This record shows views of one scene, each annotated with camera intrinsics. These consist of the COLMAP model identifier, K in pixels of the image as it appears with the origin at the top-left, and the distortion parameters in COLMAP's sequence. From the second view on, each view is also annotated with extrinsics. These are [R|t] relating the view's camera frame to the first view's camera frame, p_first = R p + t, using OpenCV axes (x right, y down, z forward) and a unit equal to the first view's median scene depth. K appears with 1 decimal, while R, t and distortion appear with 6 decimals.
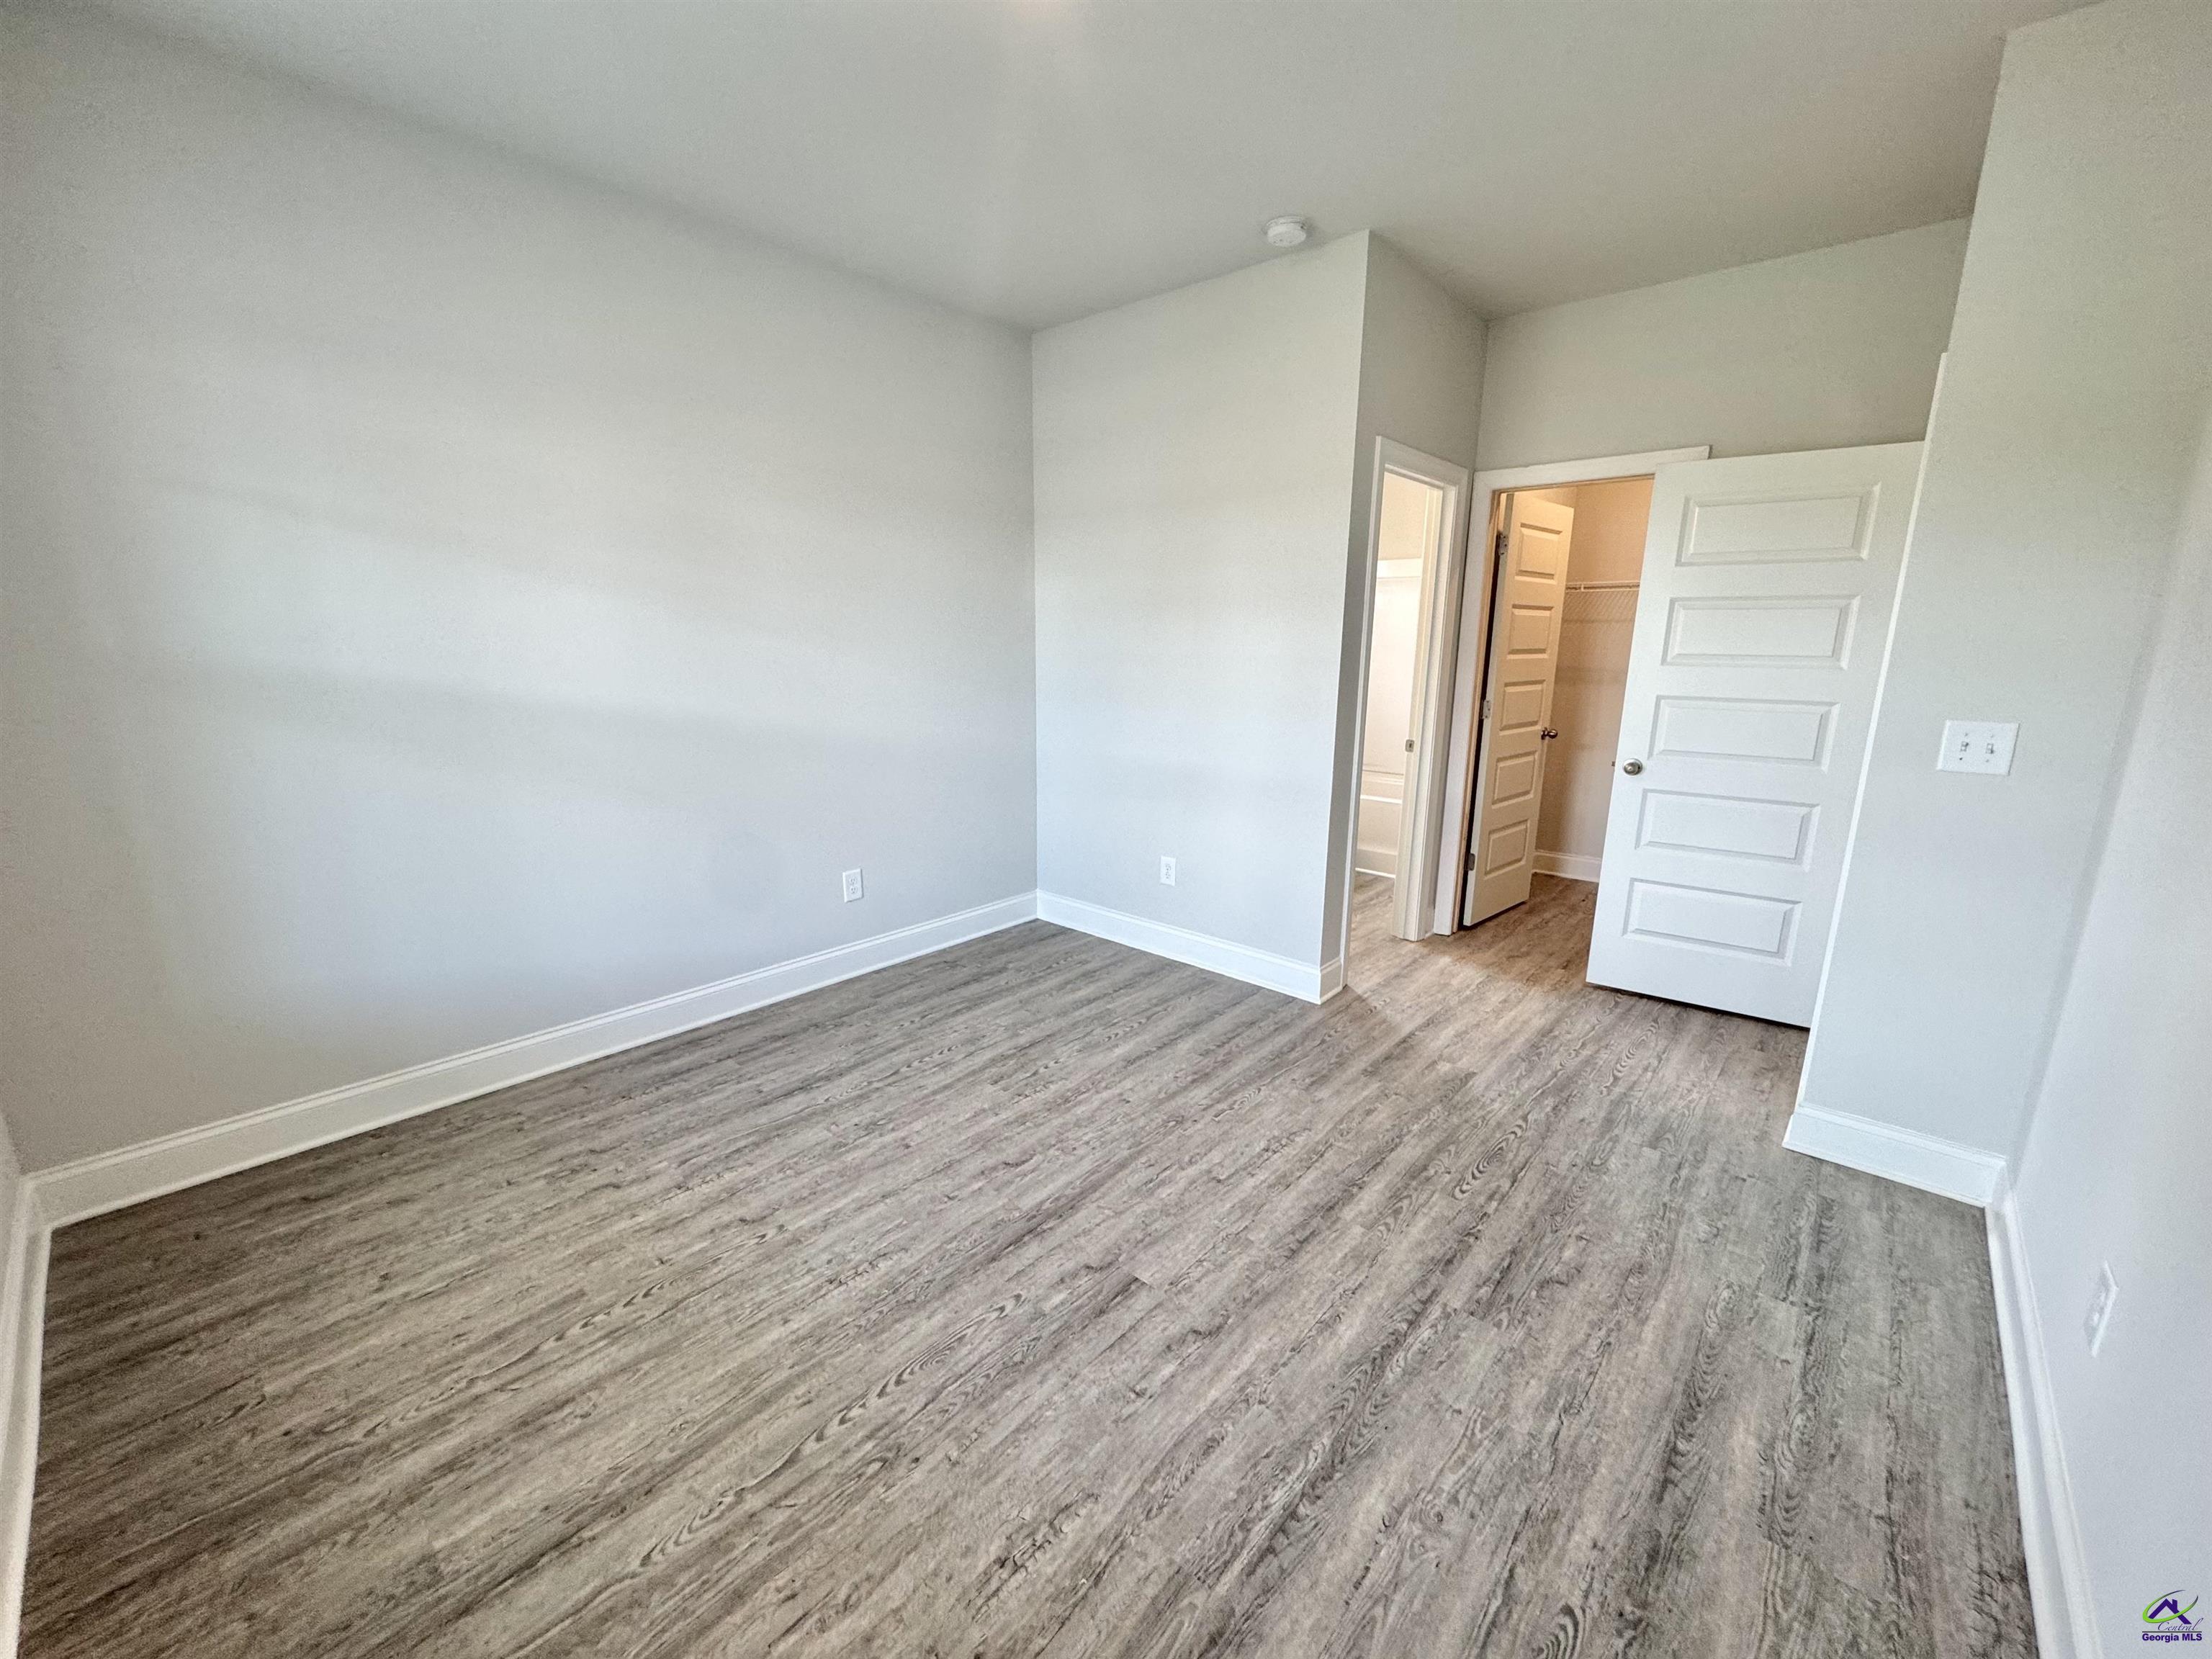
lens RADIAL K [[880.1, 0, 1101.8], [0, 880.1, 831.5], [0, 0, 1]] dist [-0.000600, -0.000301]
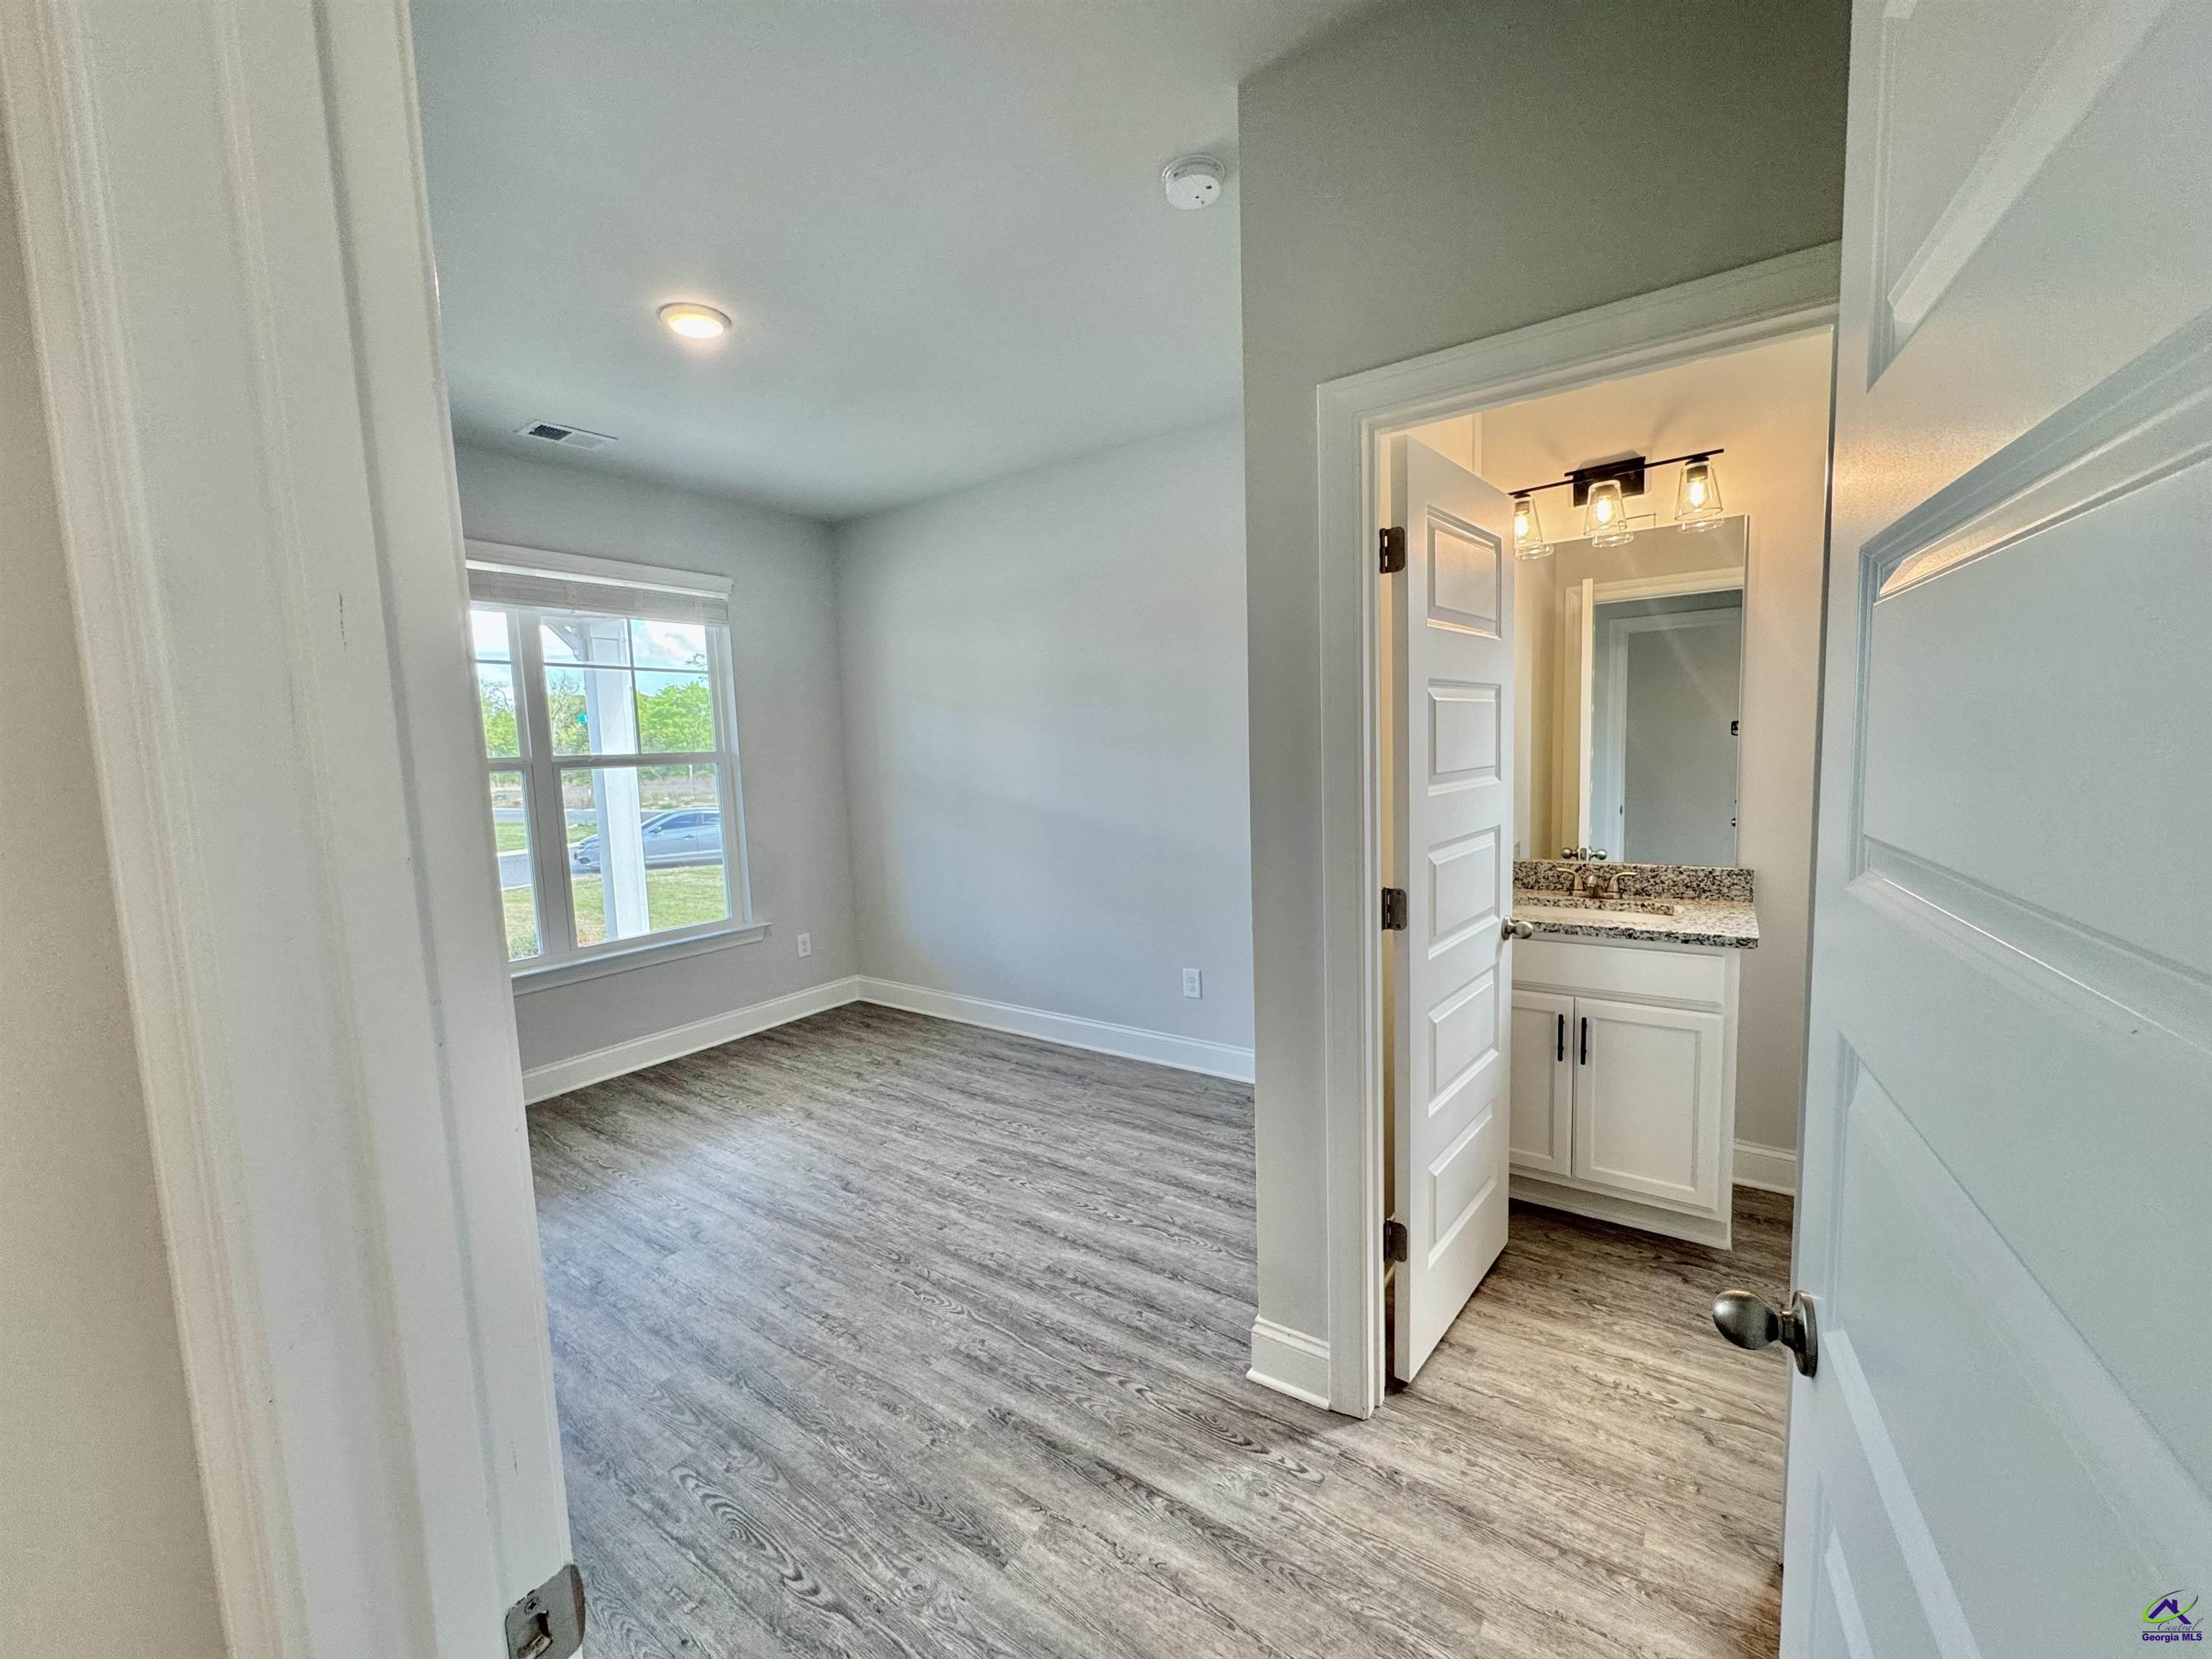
lens RADIAL K [[880.1, 0, 1101.8], [0, 880.1, 831.5], [0, 0, 1]] dist [-0.000600, -0.000301]
pose [[0.116992, 0.084175, -0.989559, 0.944175], [-0.181320, 0.981465, 0.062050, -0.210250], [0.976441, 0.172167, 0.130086, 0.937301]]
